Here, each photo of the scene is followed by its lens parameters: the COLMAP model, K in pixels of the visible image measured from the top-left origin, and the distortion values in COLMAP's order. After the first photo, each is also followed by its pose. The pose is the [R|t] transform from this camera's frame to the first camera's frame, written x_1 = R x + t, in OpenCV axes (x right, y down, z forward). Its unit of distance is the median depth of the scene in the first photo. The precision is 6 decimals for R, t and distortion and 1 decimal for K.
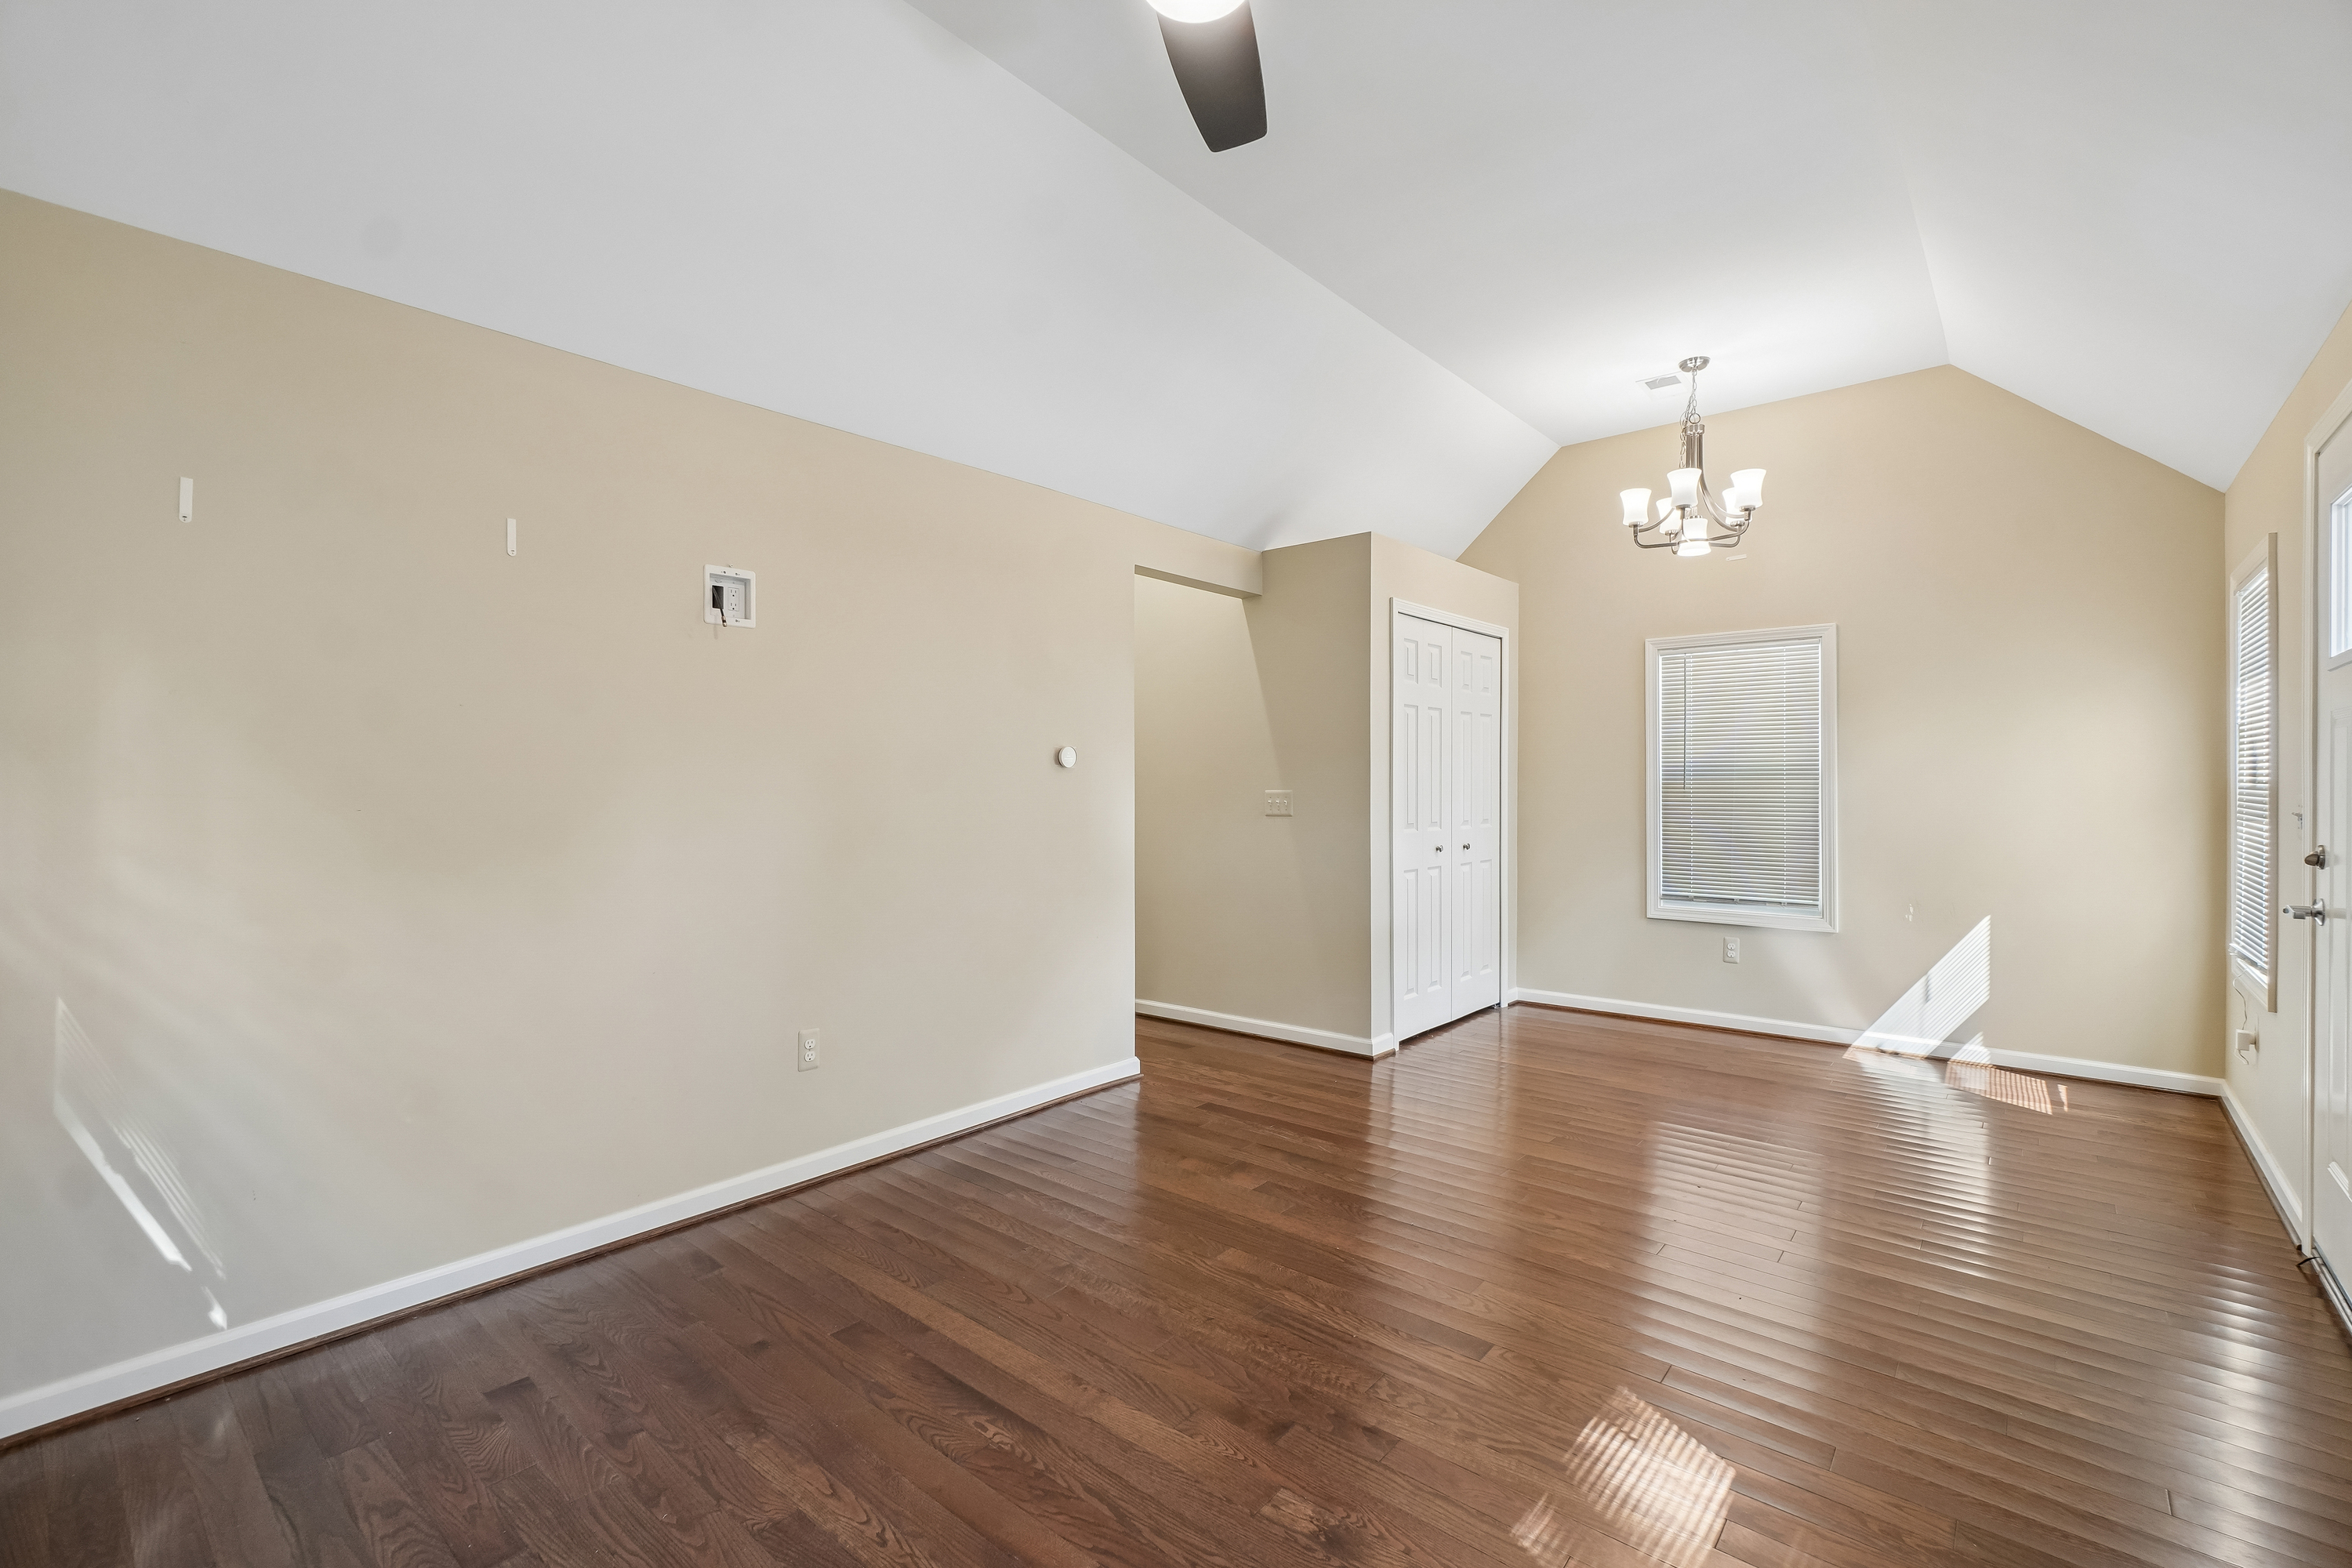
lens RADIAL K [[1015.0, 0, 1171.3], [0, 1015.0, 784.6], [0, 0, 1]] dist [-0.002993, -0.000422]
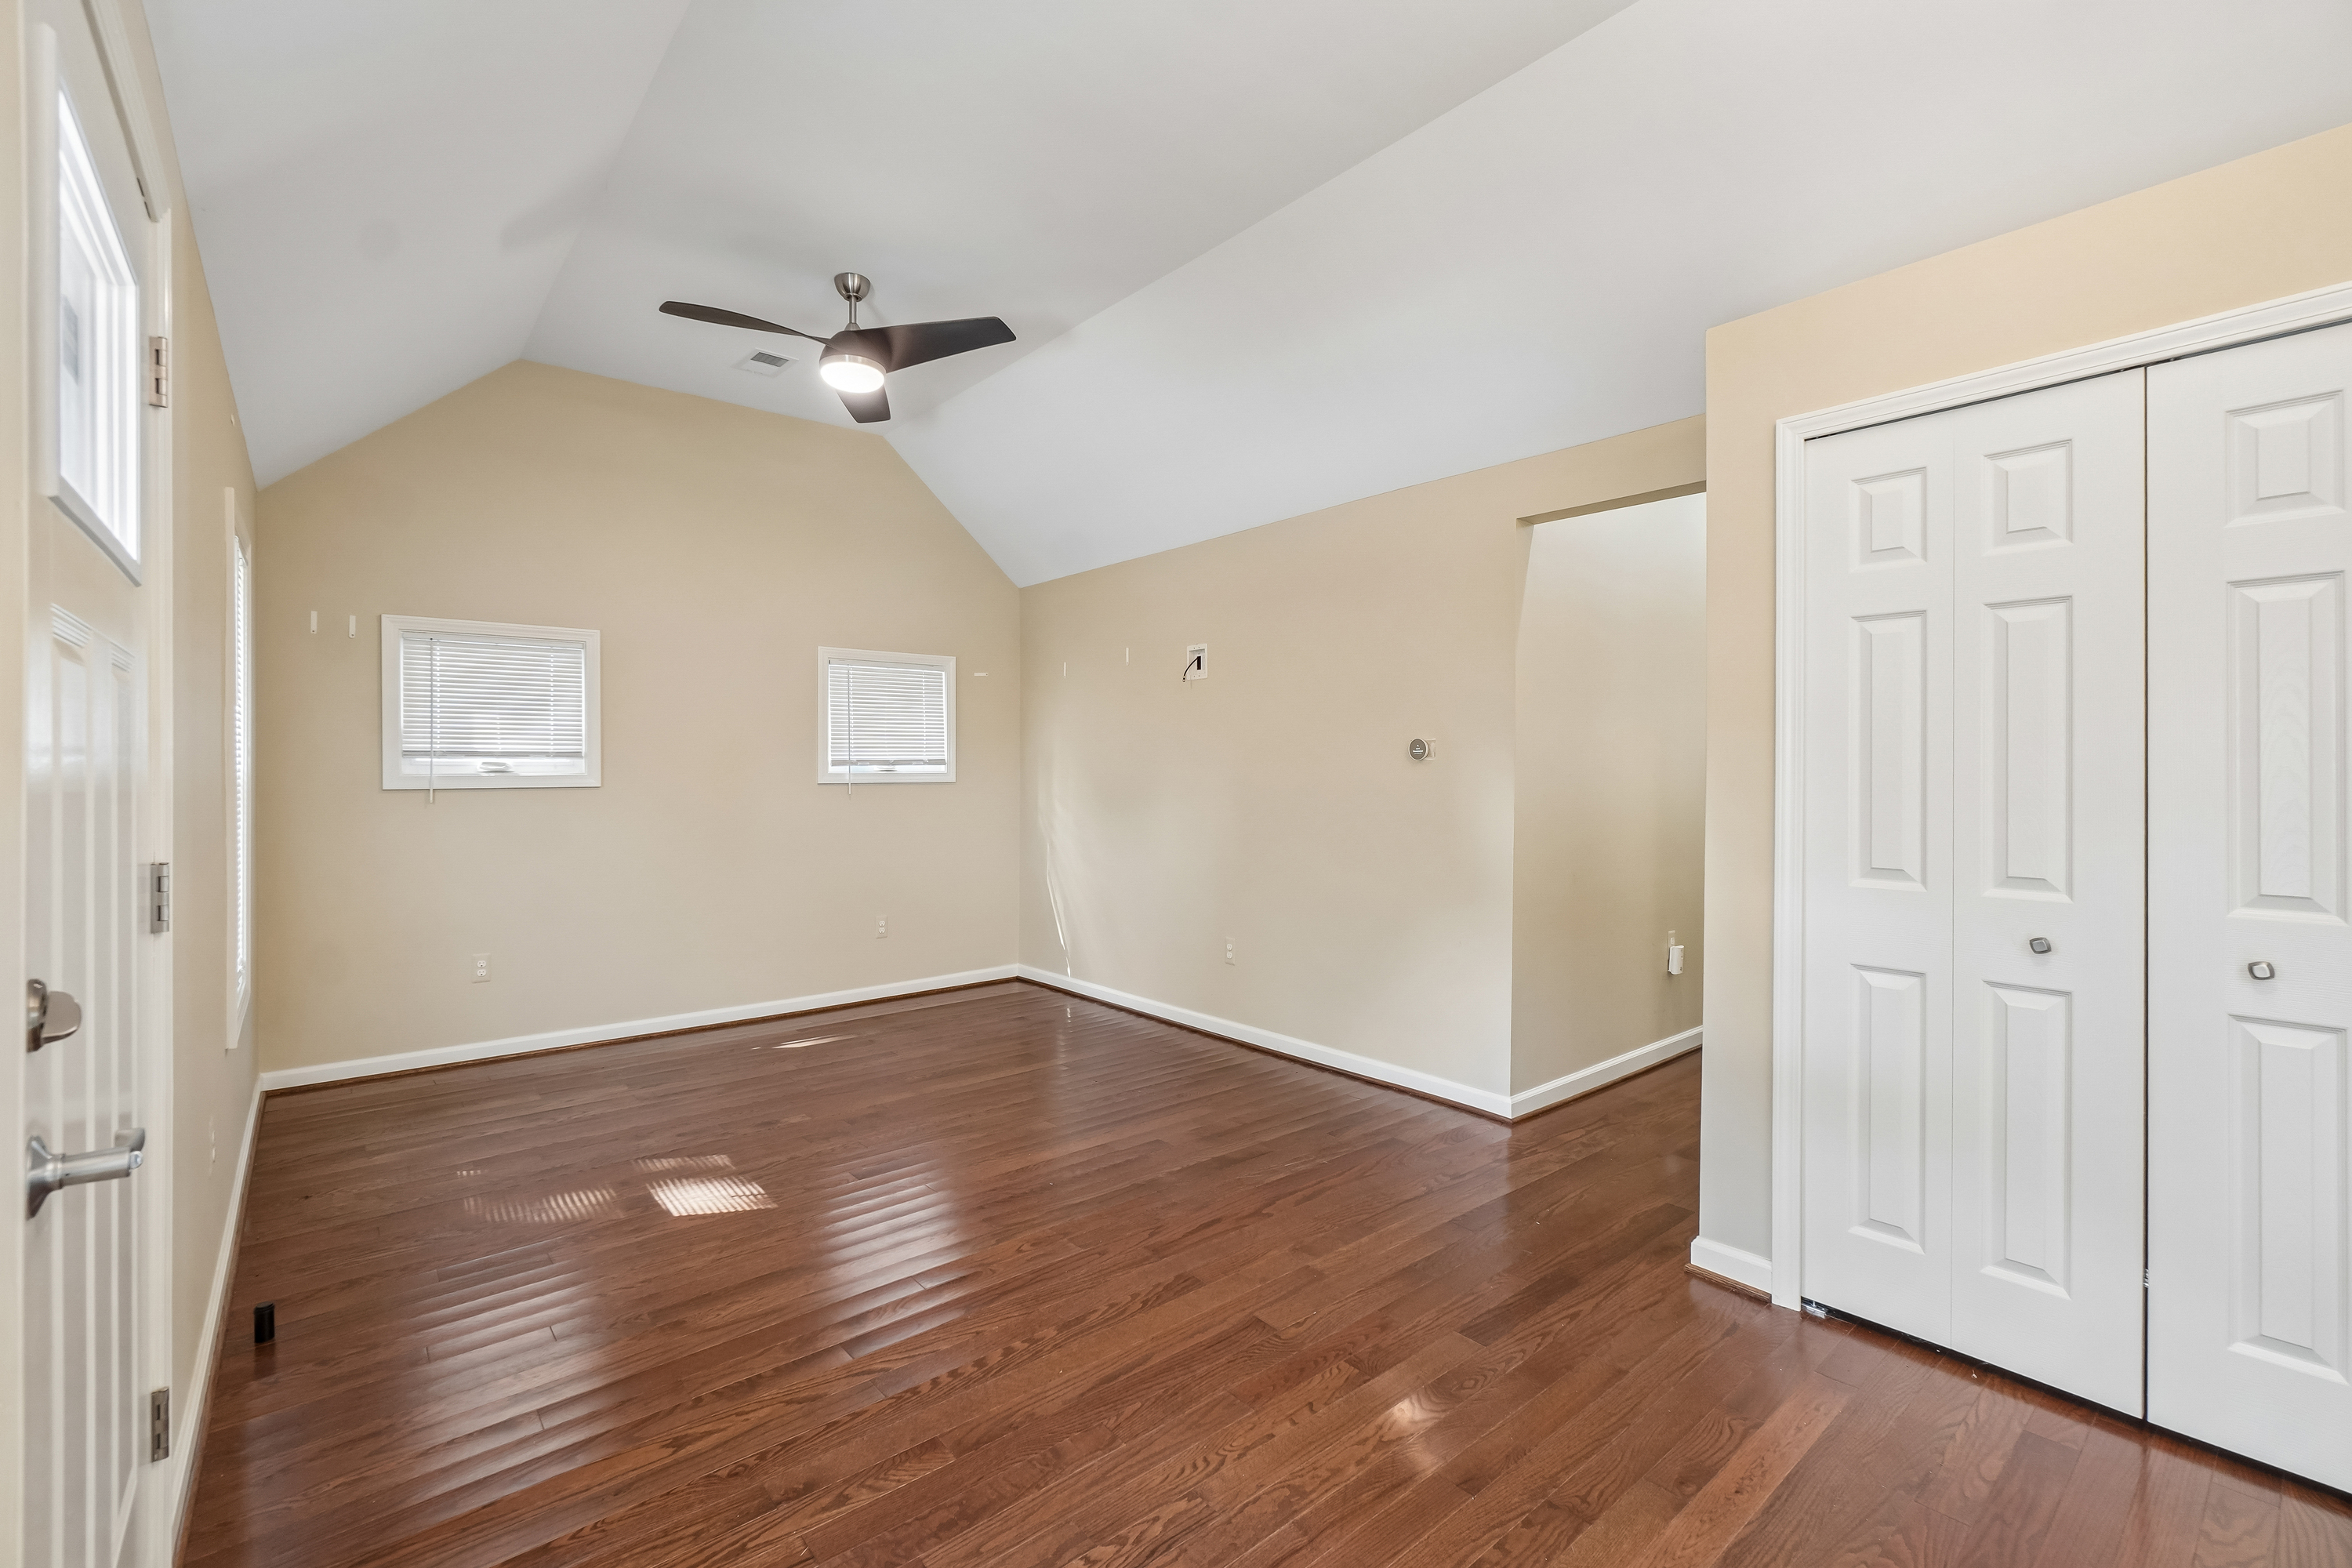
lens RADIAL K [[1012.5, 0, 1162.4], [0, 1012.5, 761.2], [0, 0, 1]] dist [-0.002311, -0.000221]
pose [[-0.160996, -0.004365, -0.986945, 0.801982], [-0.000339, 0.999990, -0.004368, -0.008894], [0.986955, -0.000369, -0.160996, 0.805676]]
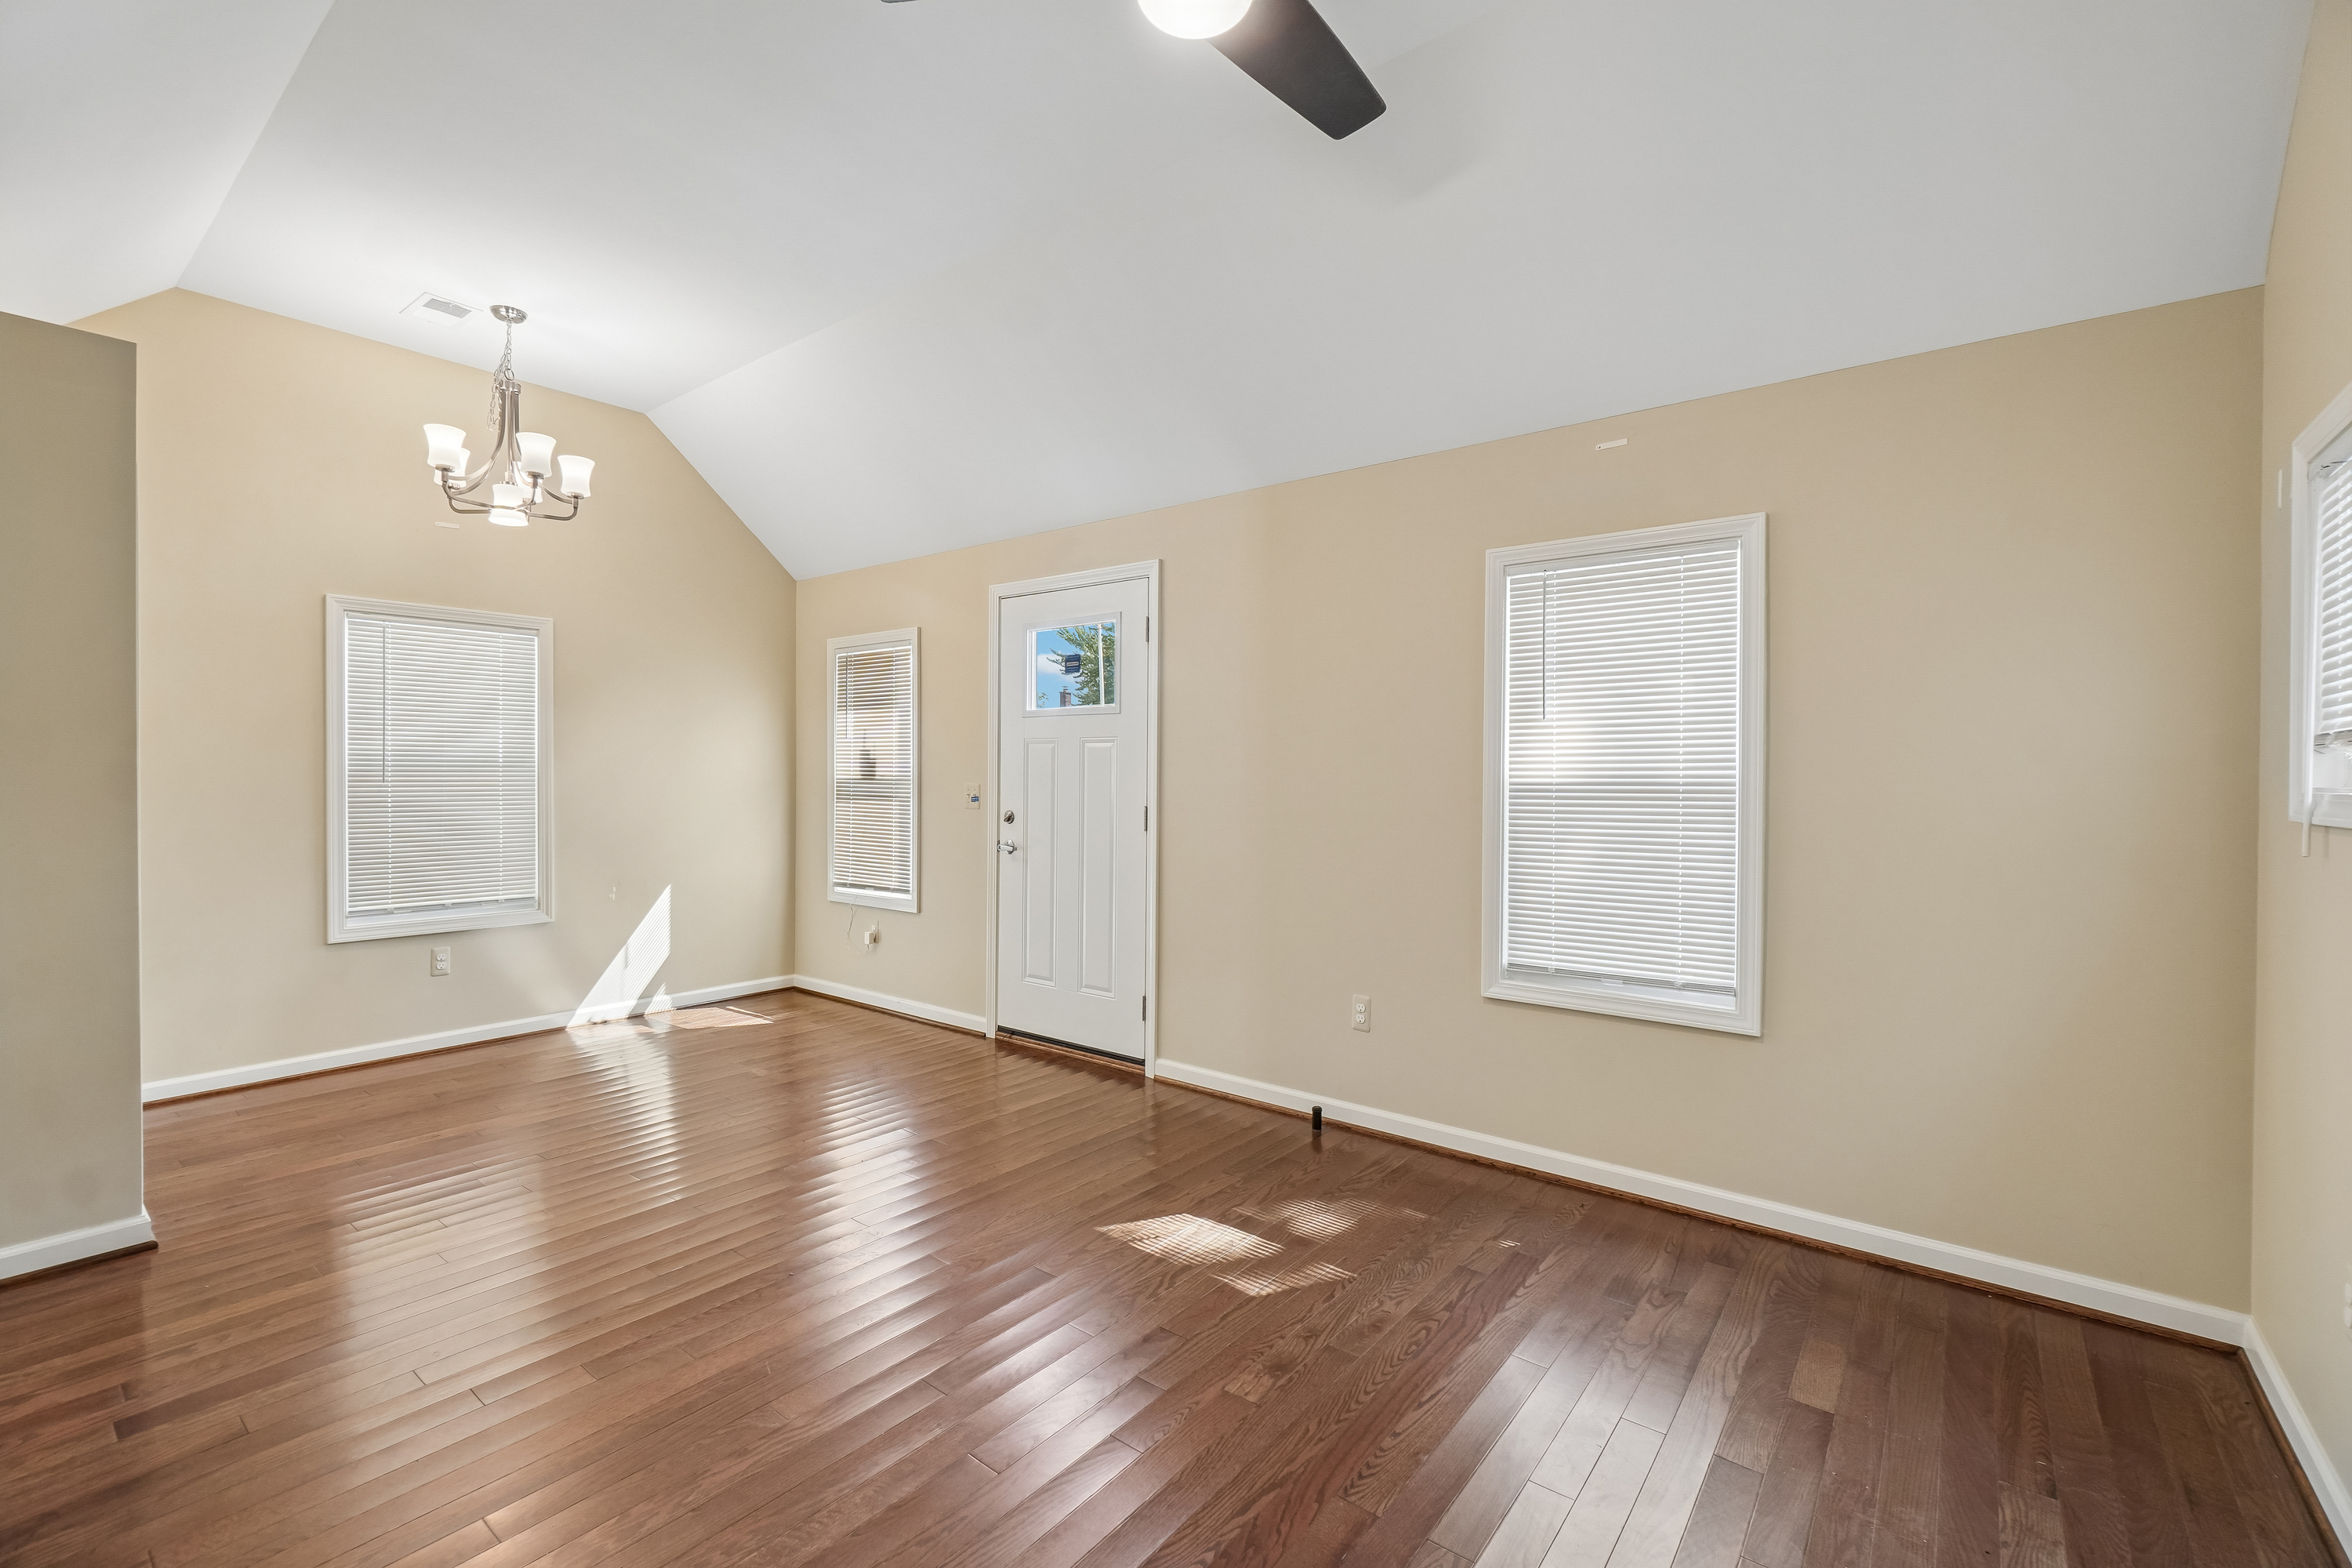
lens RADIAL K [[1015.0, 0, 1171.3], [0, 1015.0, 784.6], [0, 0, 1]] dist [-0.002993, -0.000422]
pose [[-0.039118, -0.009908, 0.999185, -0.413696], [-0.002582, 0.999949, 0.009814, -0.004371], [-0.999231, -0.002196, -0.039142, 0.438873]]
